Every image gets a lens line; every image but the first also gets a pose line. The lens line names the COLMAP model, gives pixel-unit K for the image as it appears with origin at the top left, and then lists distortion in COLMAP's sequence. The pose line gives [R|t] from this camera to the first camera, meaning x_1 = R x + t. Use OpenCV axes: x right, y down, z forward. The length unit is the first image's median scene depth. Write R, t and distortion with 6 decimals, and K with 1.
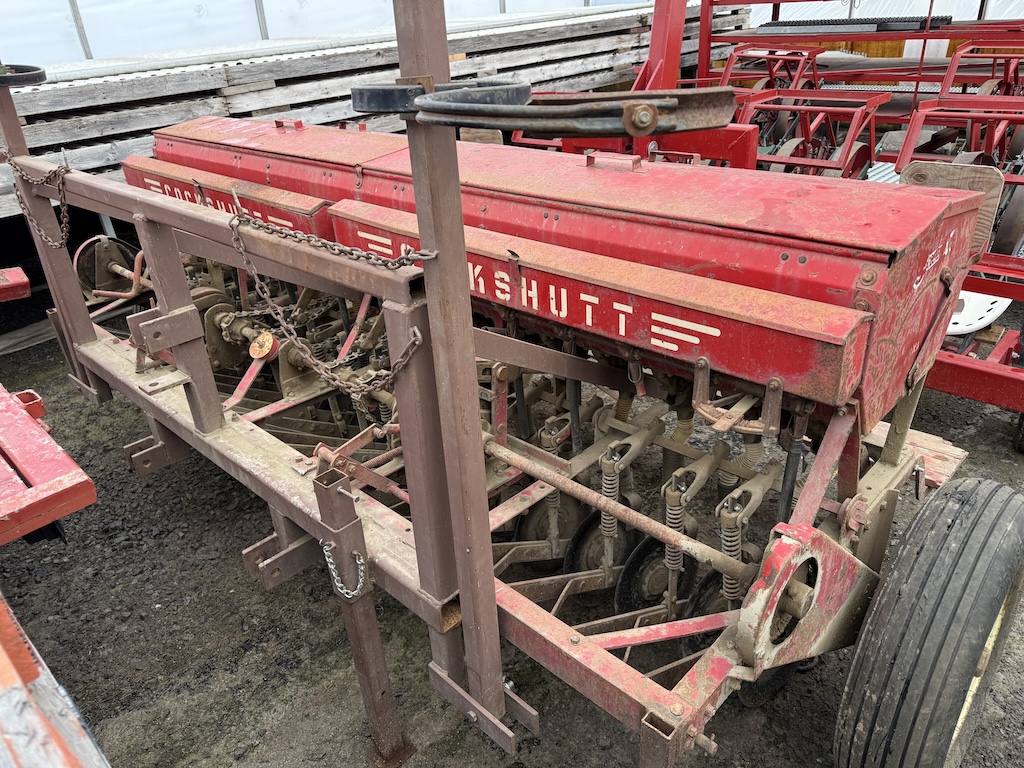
lens RADIAL K [[719.2, 0, 507.8], [0, 719.2, 382.6], [0, 0, 1]] dist [-0.007944, -0.011317]
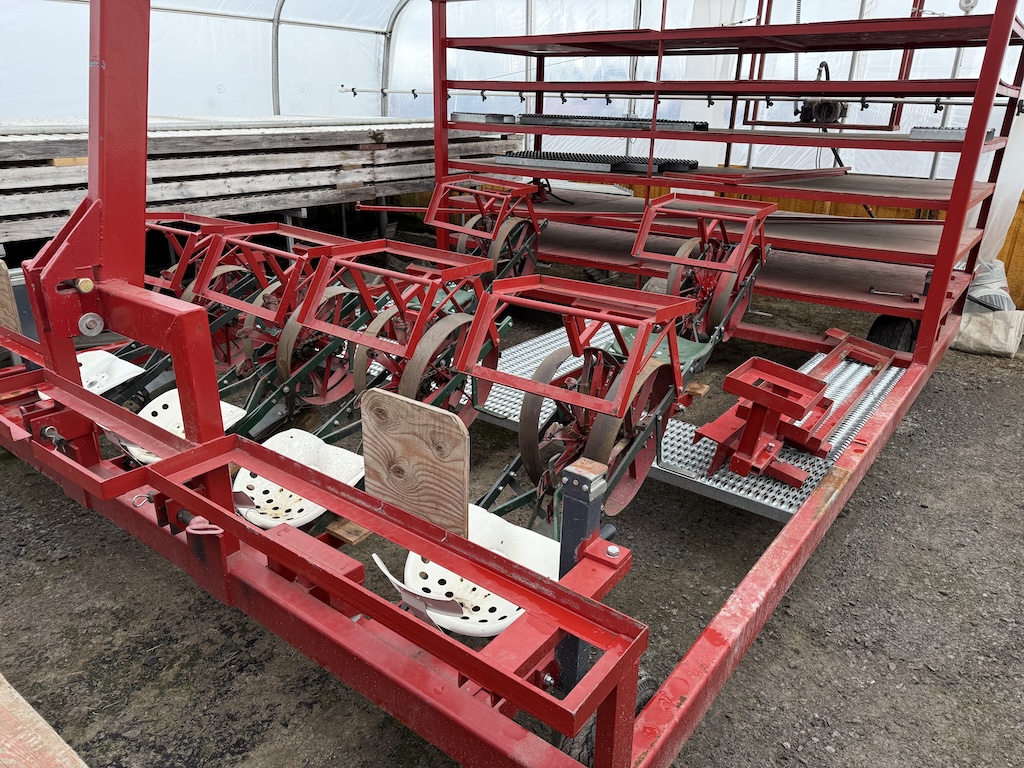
lens RADIAL K [[719.2, 0, 513.6], [0, 719.2, 385.8], [0, 0, 1]] dist [-0.007944, -0.011317]
pose [[0.988358, 0.046191, 0.144967, 0.248481], [-0.028464, 0.992115, -0.122056, -0.097477], [-0.149462, 0.116509, 0.981879, 0.138910]]
